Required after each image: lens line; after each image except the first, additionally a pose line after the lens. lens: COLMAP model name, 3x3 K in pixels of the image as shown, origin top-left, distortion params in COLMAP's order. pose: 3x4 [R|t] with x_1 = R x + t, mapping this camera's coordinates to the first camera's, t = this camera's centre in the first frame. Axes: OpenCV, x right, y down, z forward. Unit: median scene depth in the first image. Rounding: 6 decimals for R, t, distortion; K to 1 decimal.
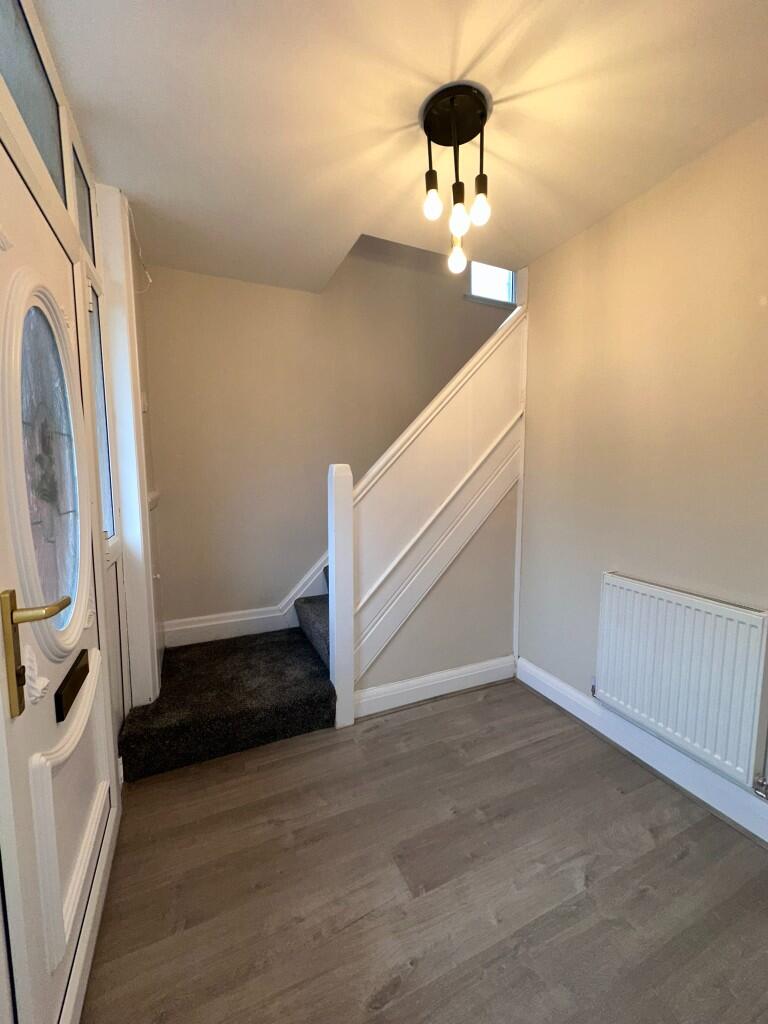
lens RADIAL K [[423.9, 0, 384.0], [0, 423.9, 512.0], [0, 0, 1]] dist [-0.000373, -0.000327]
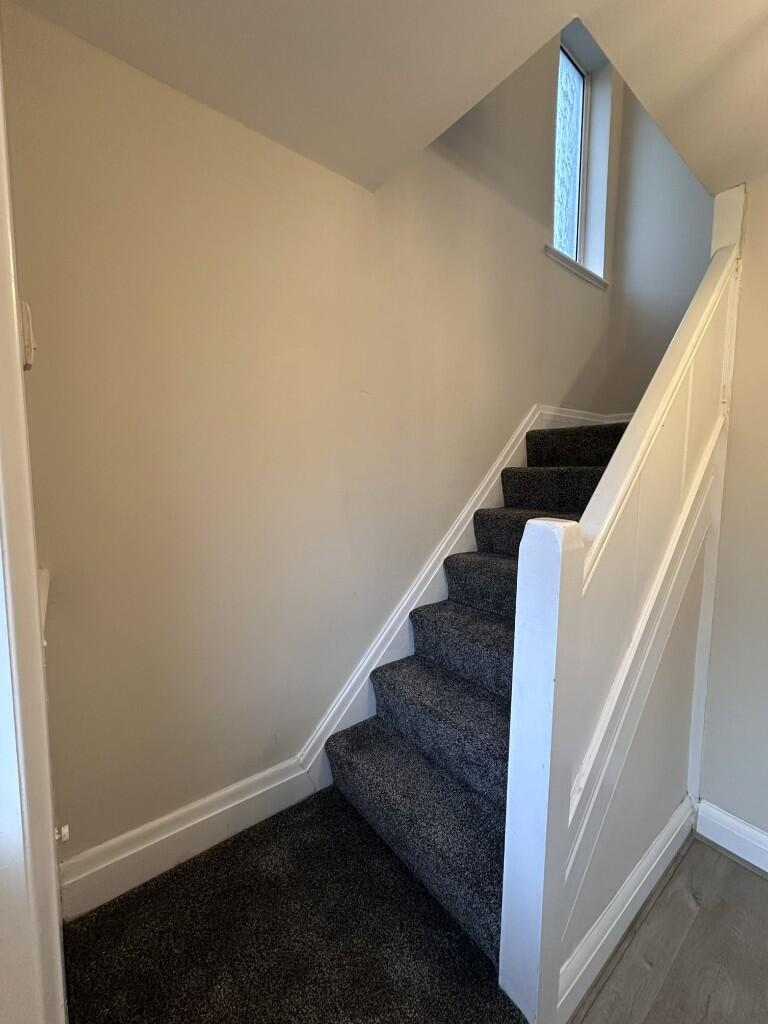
lens RADIAL K [[423.9, 0, 384.0], [0, 423.9, 512.0], [0, 0, 1]] dist [-0.000373, -0.000327]
pose [[0.971612, -0.018906, 0.235822, -0.290218], [0.020179, 0.999792, -0.002986, -0.102279], [-0.235716, 0.007660, 0.971792, 0.482661]]
